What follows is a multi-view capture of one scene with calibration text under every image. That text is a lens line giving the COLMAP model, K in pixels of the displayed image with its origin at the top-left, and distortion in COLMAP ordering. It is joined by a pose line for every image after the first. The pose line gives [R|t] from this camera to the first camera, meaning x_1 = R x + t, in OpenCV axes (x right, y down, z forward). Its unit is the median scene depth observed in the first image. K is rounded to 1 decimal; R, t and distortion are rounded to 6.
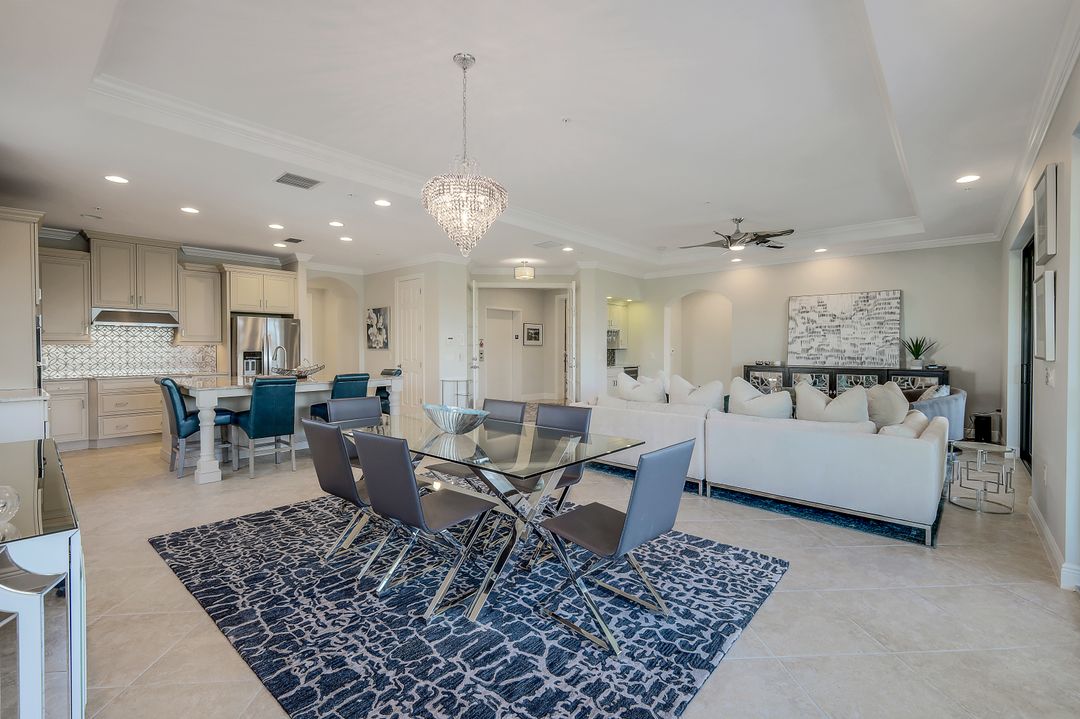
lens RADIAL K [[470.0, 0, 543.2], [0, 470.0, 355.0], [0, 0, 1]] dist [0.003452, -0.002423]
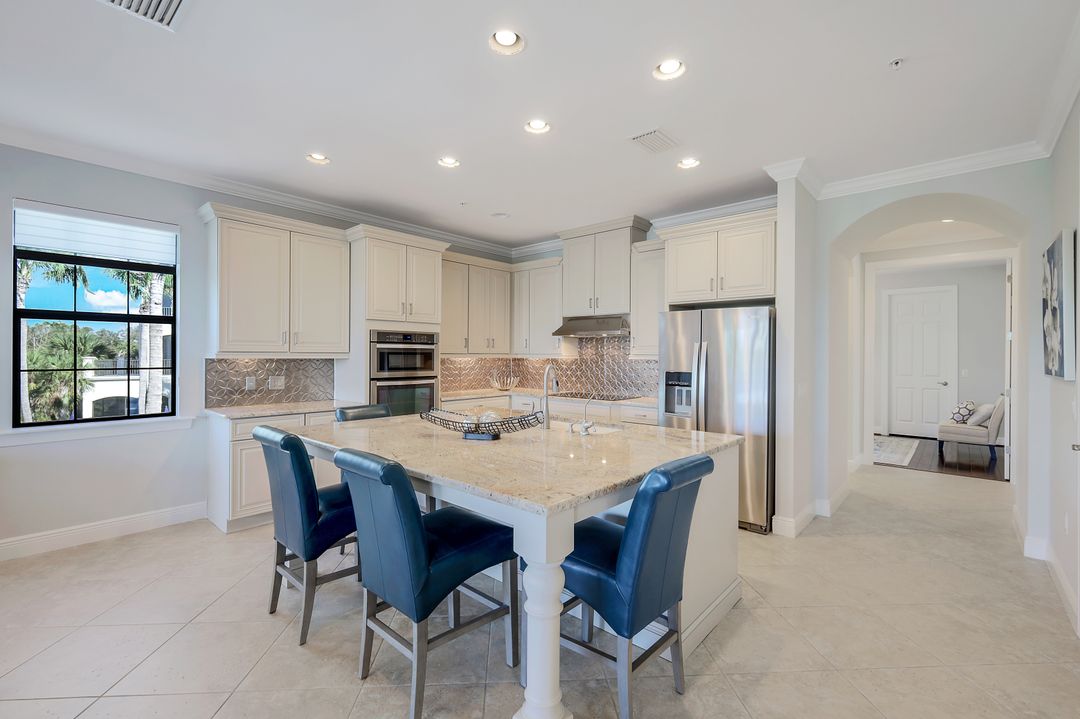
lens RADIAL K [[470.0, 0, 546.5], [0, 470.0, 353.8], [0, 0, 1]] dist [0.003452, -0.002423]
pose [[-0.005090, -0.000168, -0.999987, -0.053788], [-0.022392, 0.999749, -0.000054, -0.026452], [0.999736, 0.022392, -0.005092, 0.851392]]
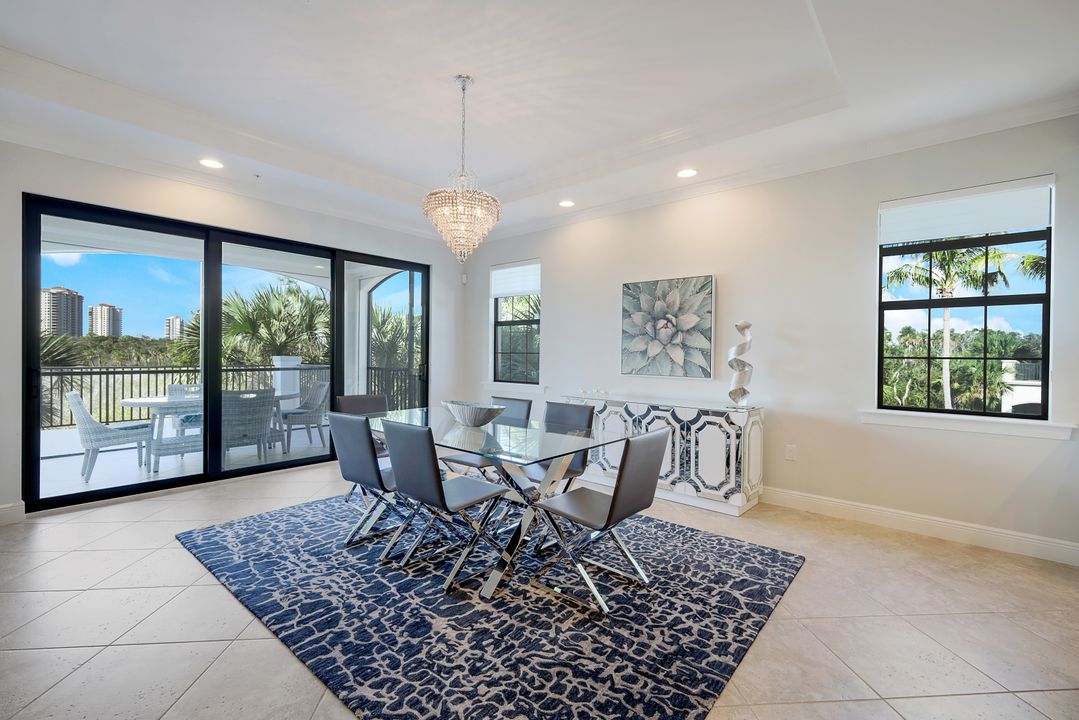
lens RADIAL K [[469.6, 0, 540.2], [0, 469.6, 353.0], [0, 0, 1]] dist [0.003452, -0.002423]
pose [[-0.999965, -0.007405, -0.003855, -0.138050], [-0.007473, 0.999809, 0.018071, -0.009679], [0.003721, 0.018099, -0.999829, 0.840693]]
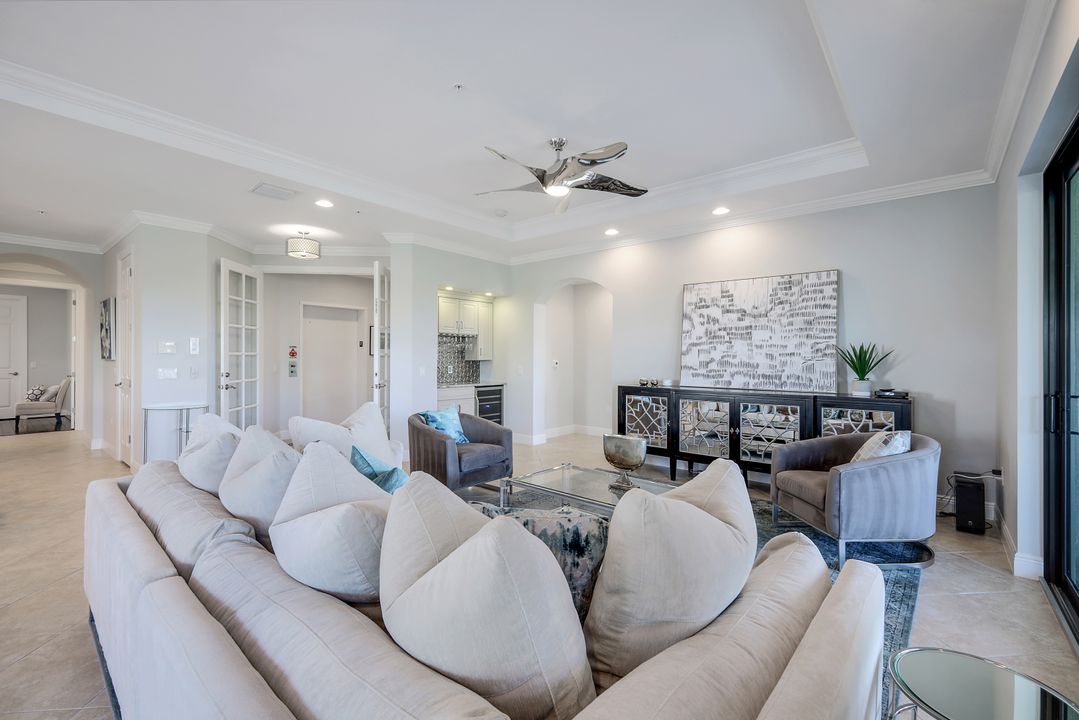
lens RADIAL K [[469.6, 0, 539.9], [0, 469.6, 357.4], [0, 0, 1]] dist [0.003452, -0.002423]
pose [[0.999828, 0.003779, 0.018179, 0.347386], [-0.003473, 0.999853, -0.016804, -0.008335], [-0.018240, 0.016738, 0.999694, 0.377917]]
